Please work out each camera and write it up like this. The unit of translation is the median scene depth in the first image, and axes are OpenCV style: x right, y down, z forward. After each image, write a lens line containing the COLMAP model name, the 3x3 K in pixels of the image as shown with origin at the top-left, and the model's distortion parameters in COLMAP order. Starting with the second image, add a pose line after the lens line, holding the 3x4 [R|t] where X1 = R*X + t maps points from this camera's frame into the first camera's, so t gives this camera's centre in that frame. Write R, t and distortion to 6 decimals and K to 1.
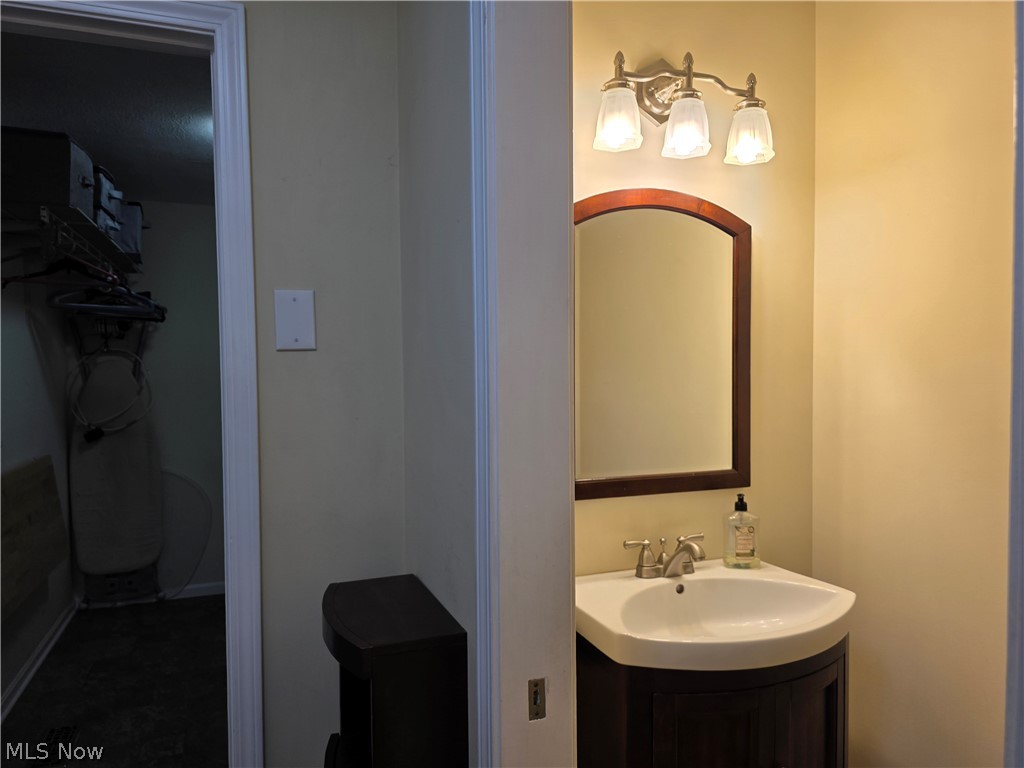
lens RADIAL K [[689.8, 0, 508.6], [0, 689.8, 386.3], [0, 0, 1]] dist [0.065132, -0.067078]
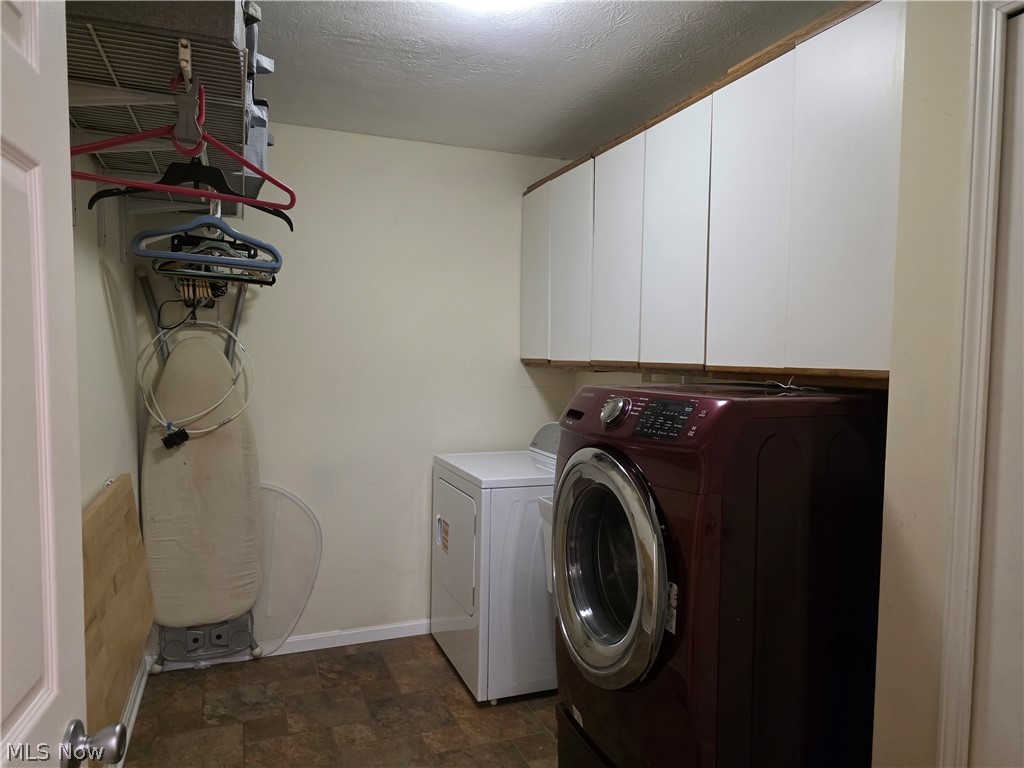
lens RADIAL K [[689.5, 0, 512.0], [0, 689.5, 384.0], [0, 0, 1]] dist [0.003508, 0.000467]
pose [[0.999855, 0.015816, 0.006362, -0.243941], [-0.015932, 0.999700, 0.018578, -0.006483], [-0.006067, -0.018677, 0.999807, 0.276597]]
